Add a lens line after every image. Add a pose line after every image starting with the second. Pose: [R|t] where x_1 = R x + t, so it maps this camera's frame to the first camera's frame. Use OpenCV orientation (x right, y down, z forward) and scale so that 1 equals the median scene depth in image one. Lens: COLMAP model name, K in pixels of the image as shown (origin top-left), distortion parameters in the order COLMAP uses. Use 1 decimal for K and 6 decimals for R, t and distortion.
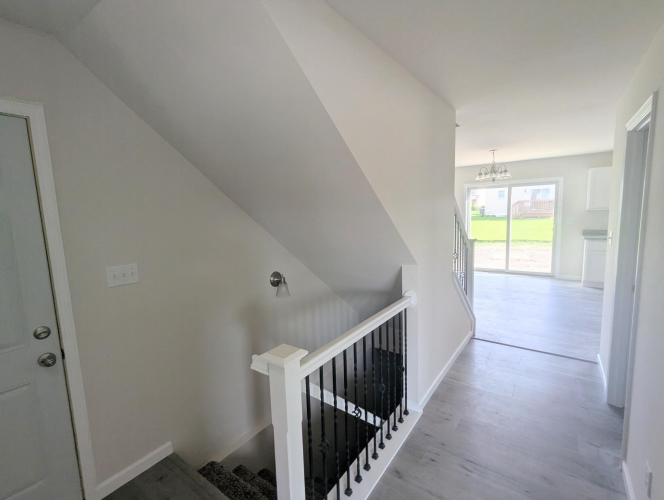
lens RADIAL K [[317.8, 0, 334.5], [0, 317.8, 249.3], [0, 0, 1]] dist [-0.002246, 0.002063]
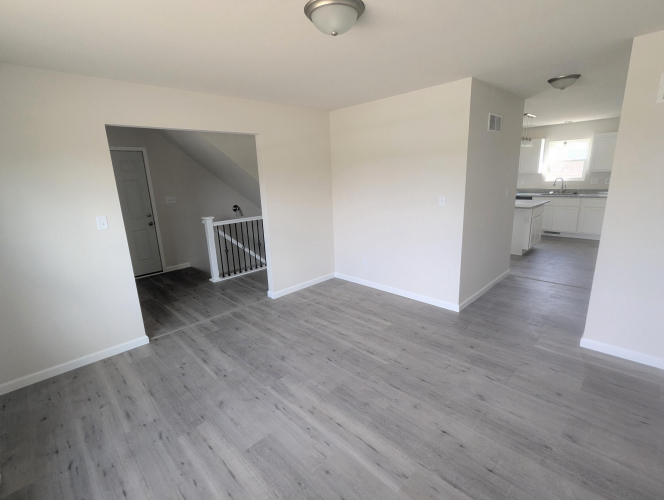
lens RADIAL K [[317.8, 0, 329.4], [0, 317.8, 247.2], [0, 0, 1]] dist [-0.002246, 0.002063]
pose [[0.983840, 0.029388, -0.176620, 1.088348], [-0.009264, 0.993472, 0.113702, 0.135413], [0.178808, -0.110229, 0.977690, -1.380726]]
